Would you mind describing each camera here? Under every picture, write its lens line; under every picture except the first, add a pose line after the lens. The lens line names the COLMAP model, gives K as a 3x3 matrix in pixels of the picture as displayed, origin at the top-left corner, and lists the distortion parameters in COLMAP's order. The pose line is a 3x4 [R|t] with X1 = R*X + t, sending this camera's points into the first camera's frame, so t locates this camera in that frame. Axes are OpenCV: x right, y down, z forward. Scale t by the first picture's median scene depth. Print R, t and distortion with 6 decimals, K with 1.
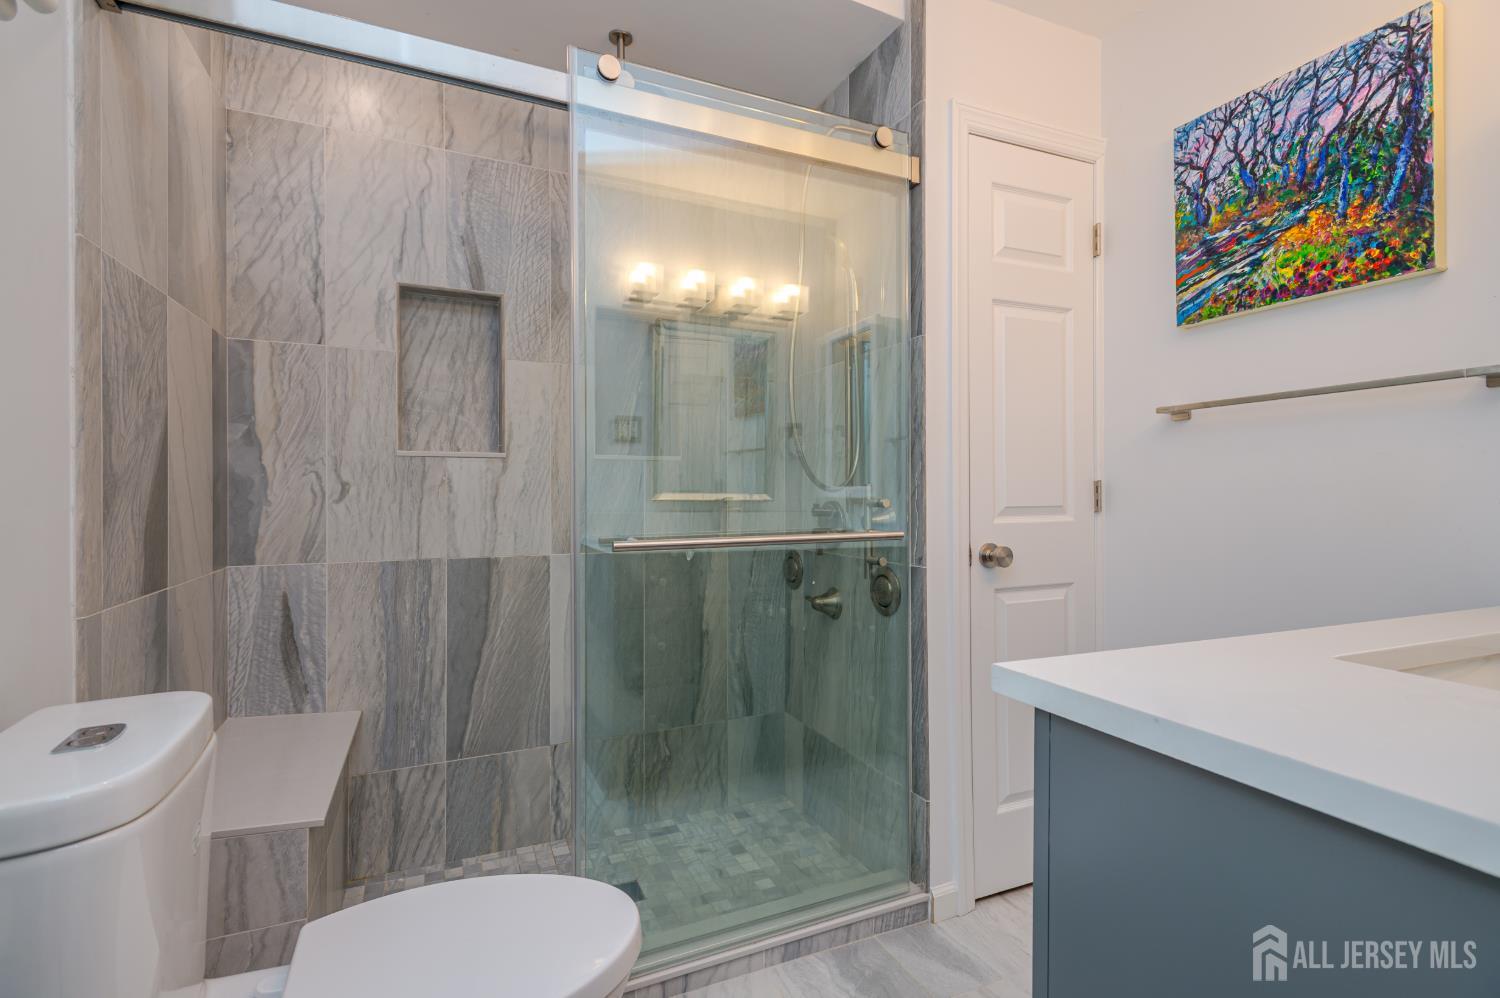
lens RADIAL K [[699.6, 0, 750.5], [0, 699.6, 492.9], [0, 0, 1]] dist [0.020055, -0.011506]
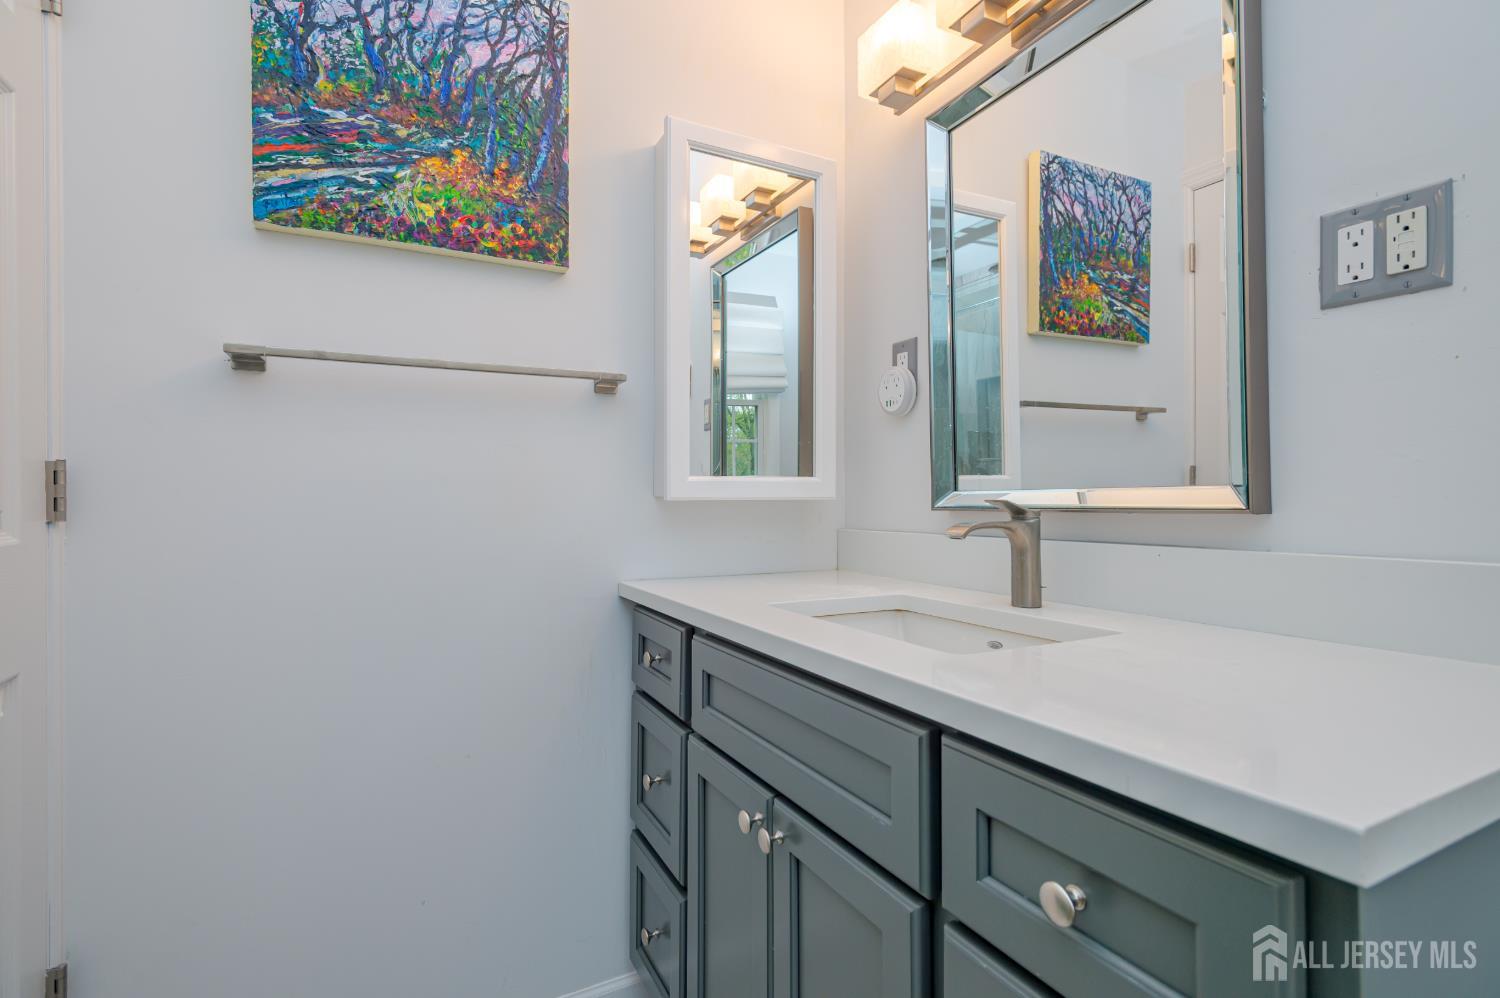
lens RADIAL K [[699.6, 0, 750.5], [0, 699.6, 492.9], [0, 0, 1]] dist [0.020055, -0.011506]
pose [[-0.056337, 0.004835, 0.998400, -0.051173], [-0.001358, 0.999987, -0.004920, 0.010165], [-0.998411, -0.001633, -0.056330, 0.693150]]
